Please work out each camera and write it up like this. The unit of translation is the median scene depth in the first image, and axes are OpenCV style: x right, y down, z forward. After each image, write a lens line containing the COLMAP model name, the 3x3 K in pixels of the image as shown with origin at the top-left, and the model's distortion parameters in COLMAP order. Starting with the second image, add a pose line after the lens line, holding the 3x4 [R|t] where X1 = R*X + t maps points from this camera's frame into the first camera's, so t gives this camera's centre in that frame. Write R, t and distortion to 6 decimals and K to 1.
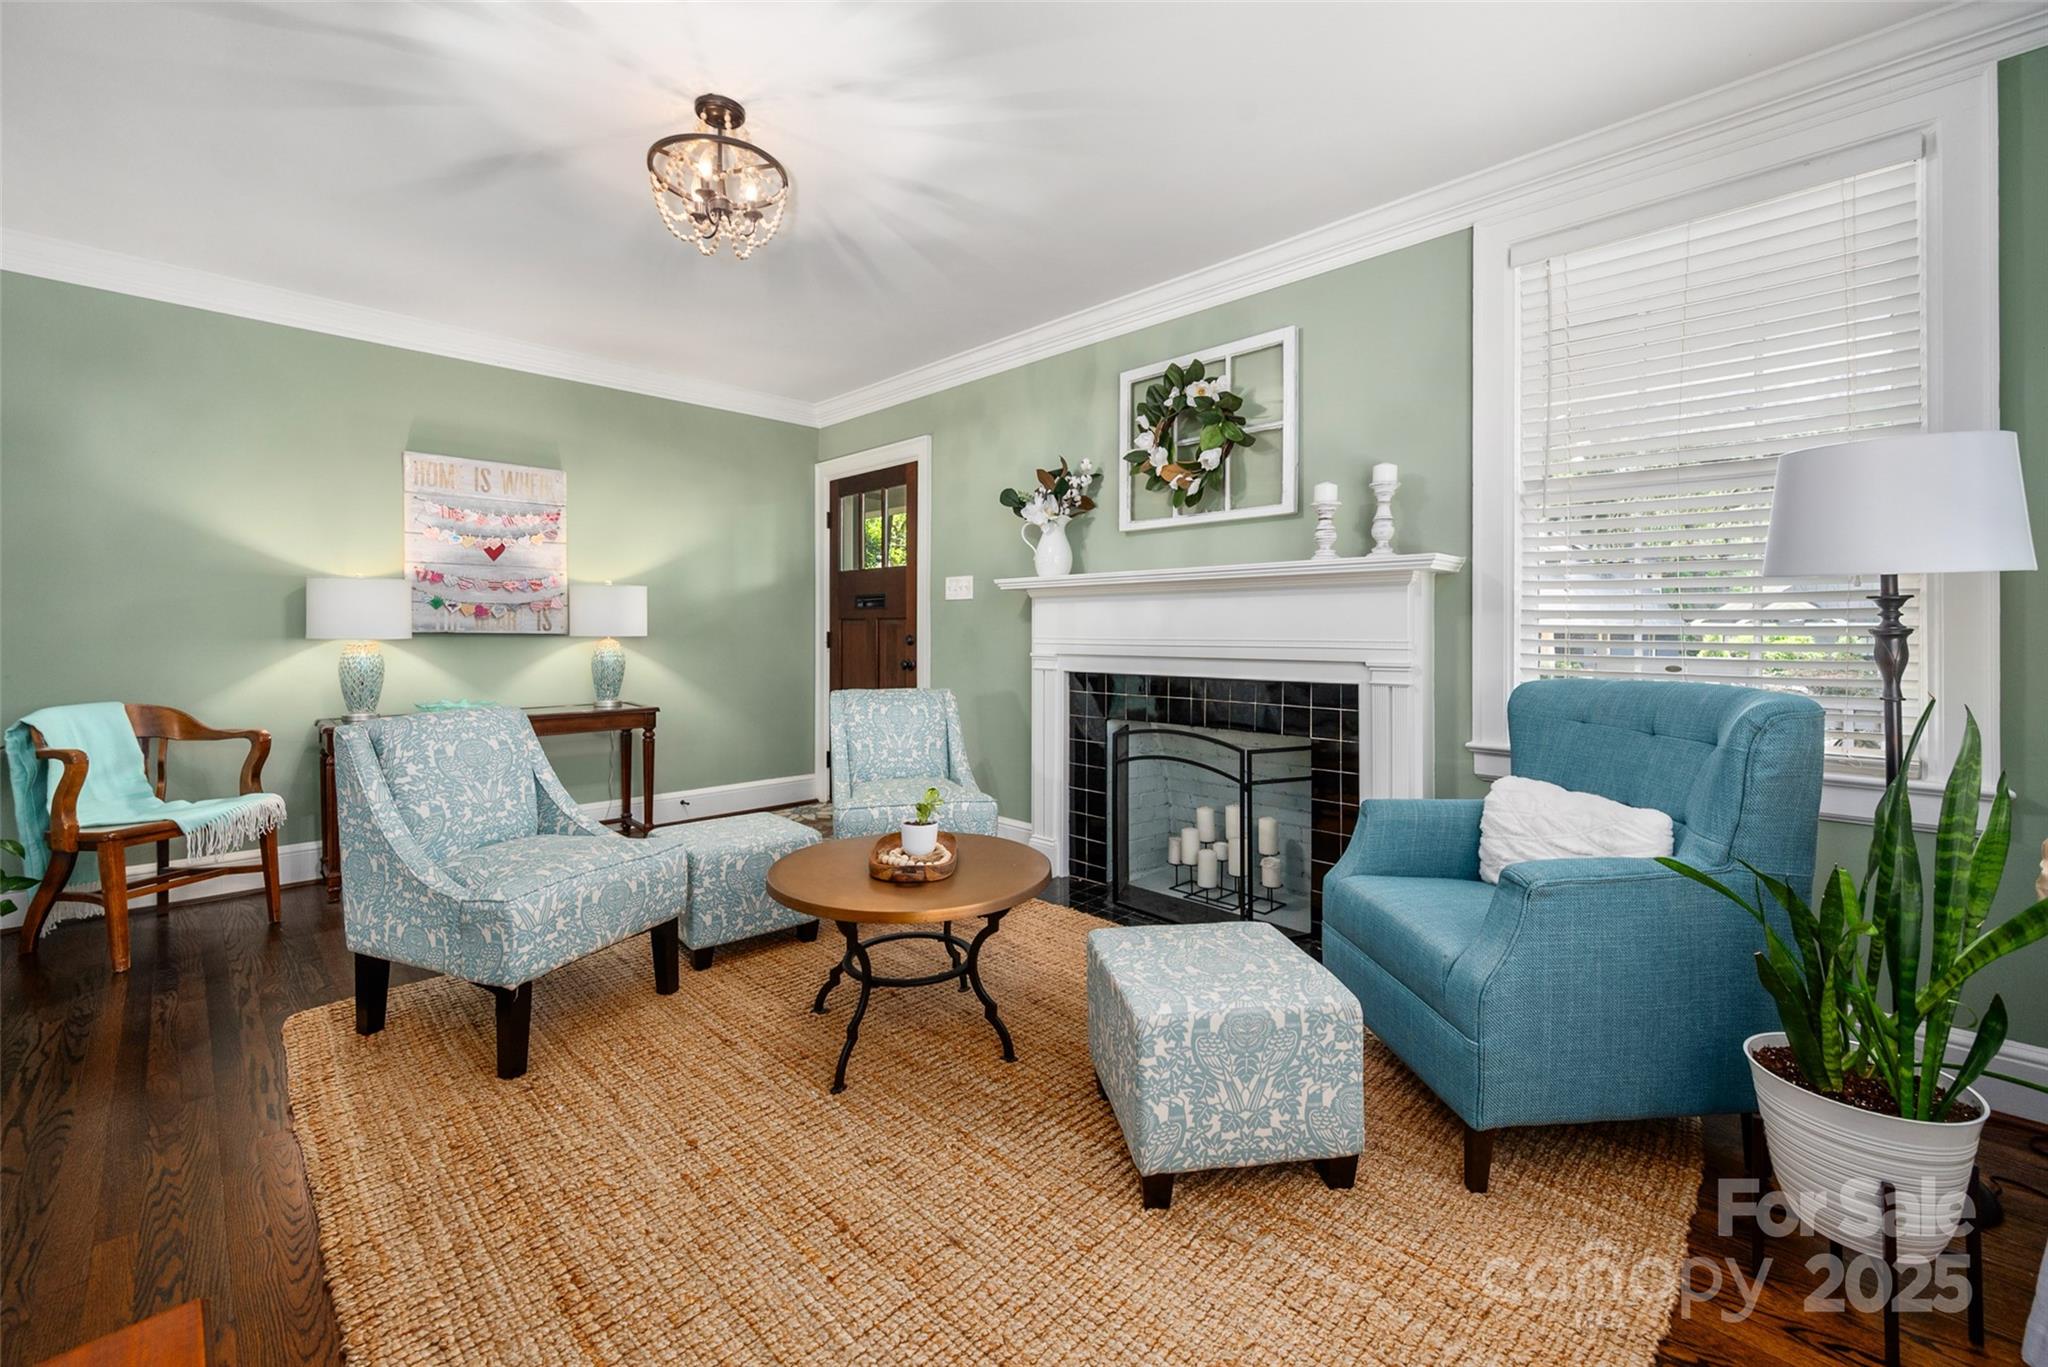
lens RADIAL K [[862.9, 0, 1030.2], [0, 862.9, 630.0], [0, 0, 1]] dist [0.011562, -0.000069]
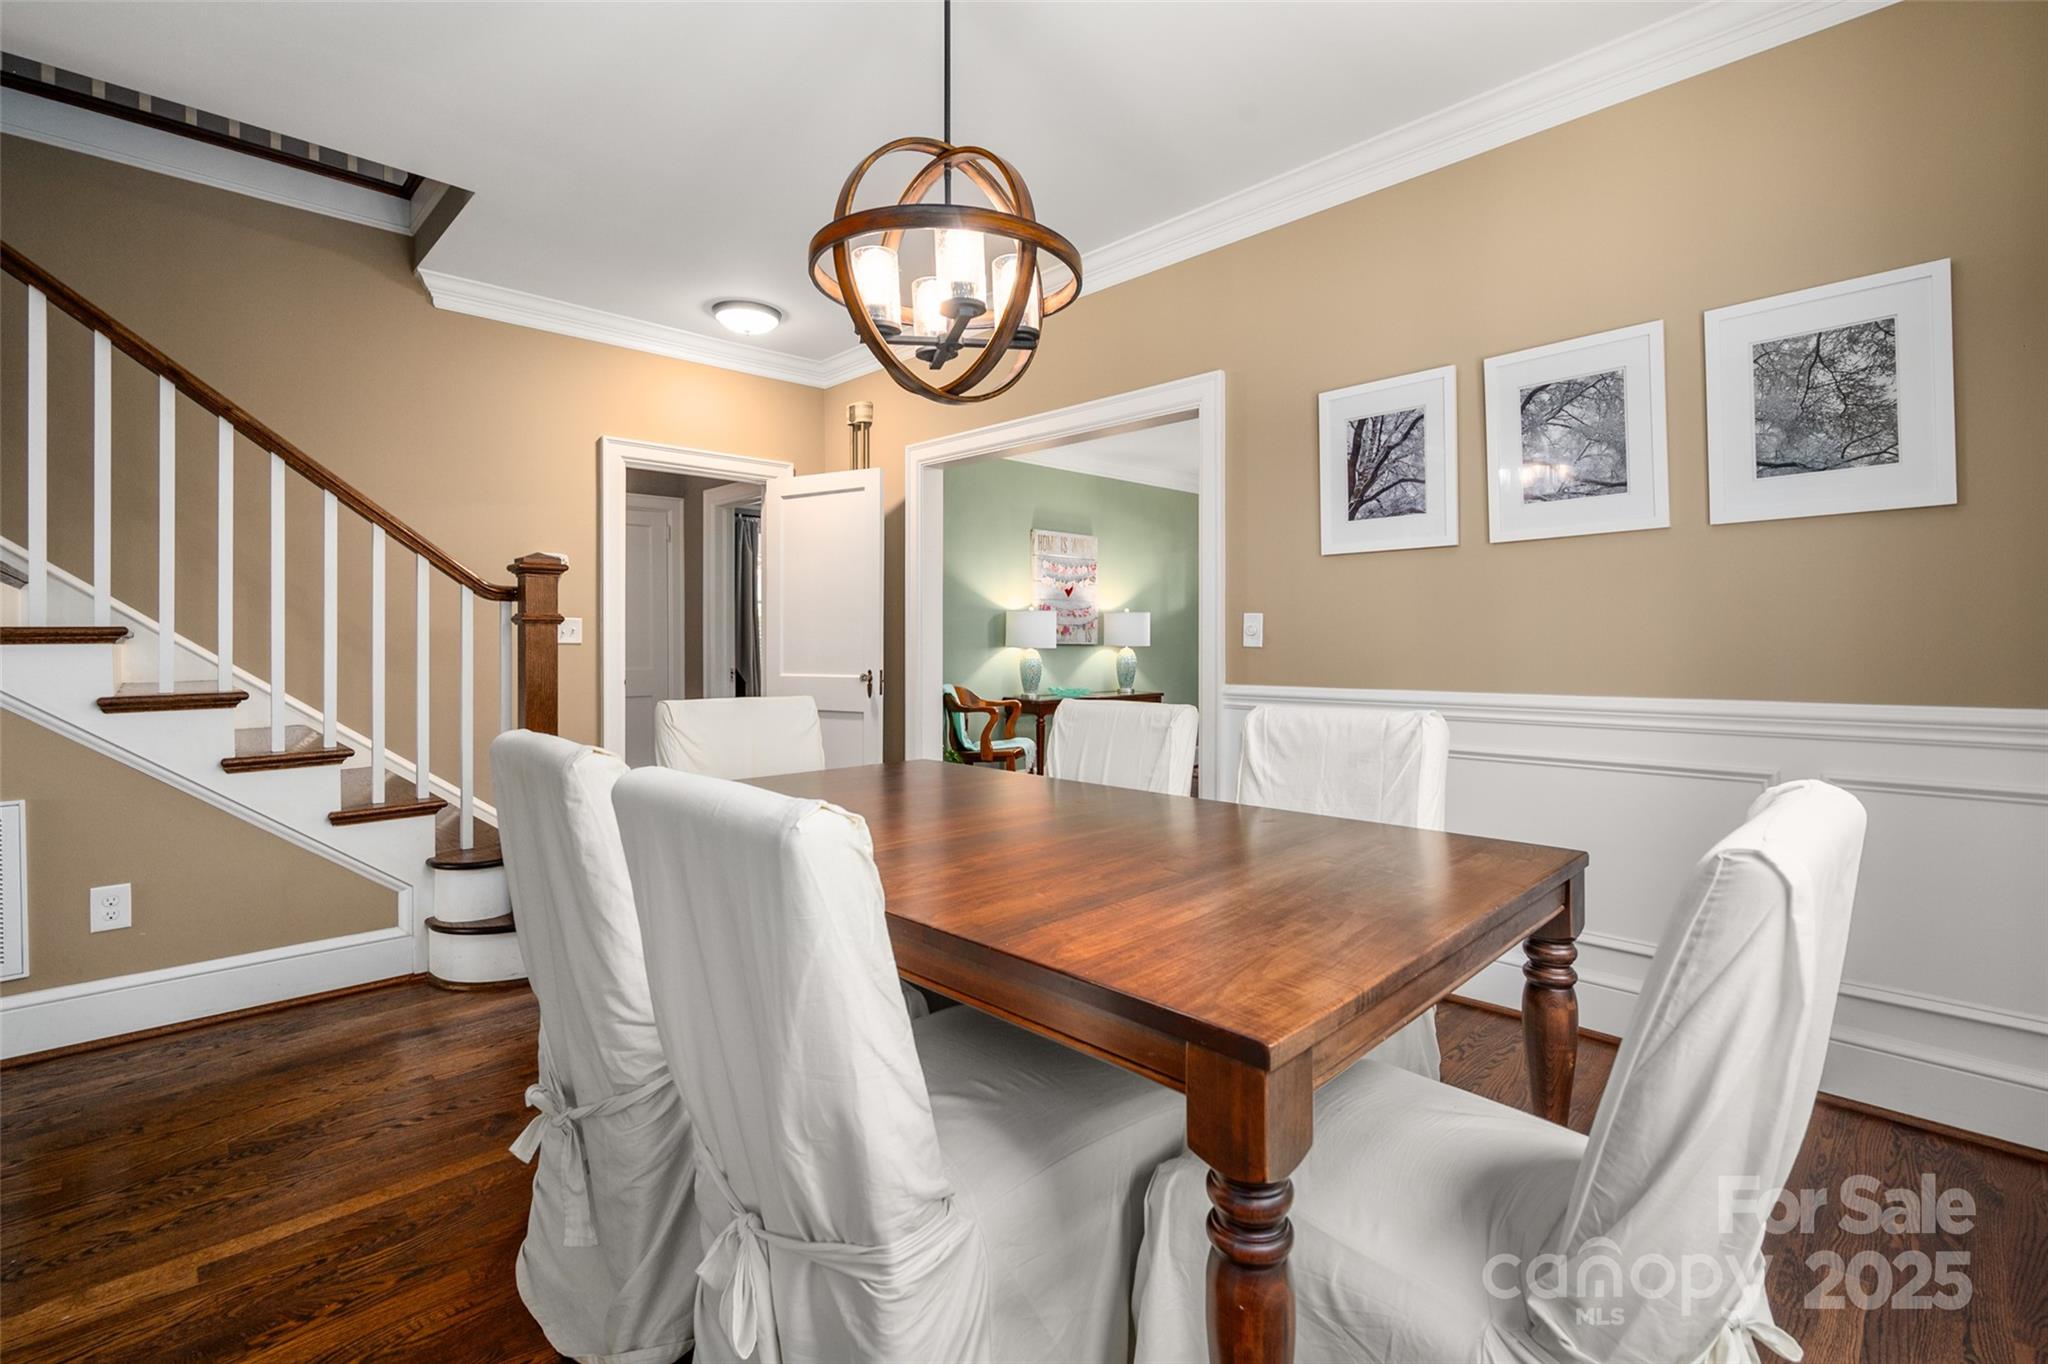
lens RADIAL K [[920.0, 0, 1026.7], [0, 920.0, 632.4], [0, 0, 1]] dist [-0.002063, -0.000346]
pose [[0.999856, -0.002195, -0.016801, -0.655648], [0.002090, 0.999978, -0.006237, -0.007142], [0.016814, 0.006201, 0.999839, -0.622243]]
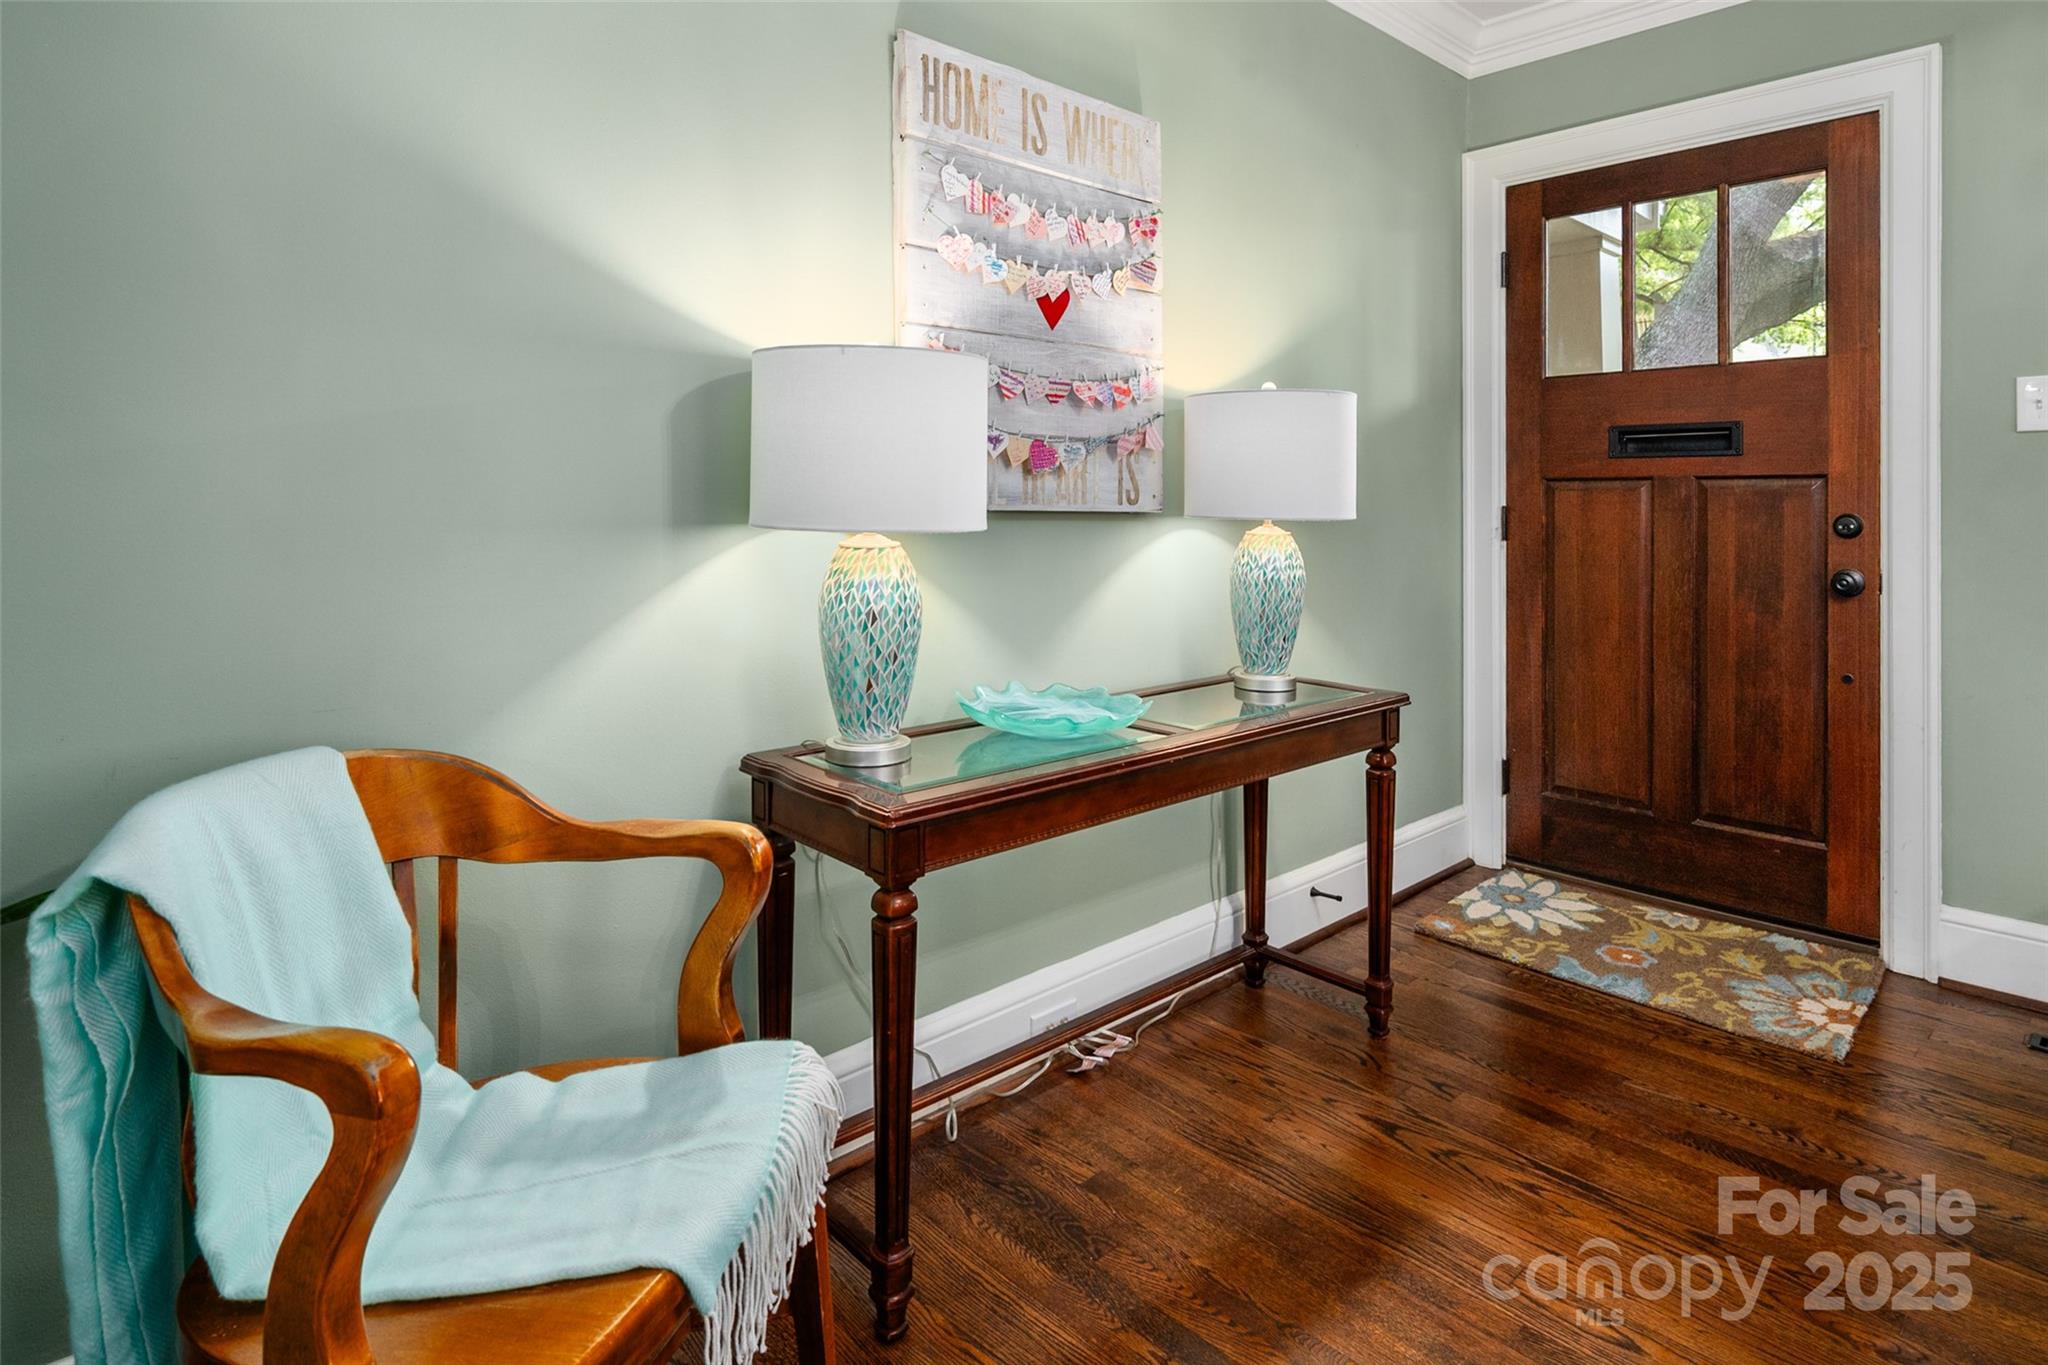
lens RADIAL K [[1121.4, 0, 1024.3], [0, 1121.4, 496.8], [0, 0, 1]] dist [-0.003452, -0.000693]
pose [[0.999602, -0.000856, -0.028195, -0.607887], [0.000792, 0.999997, -0.002285, -0.002144], [0.028197, 0.002262, 0.999600, 0.480507]]
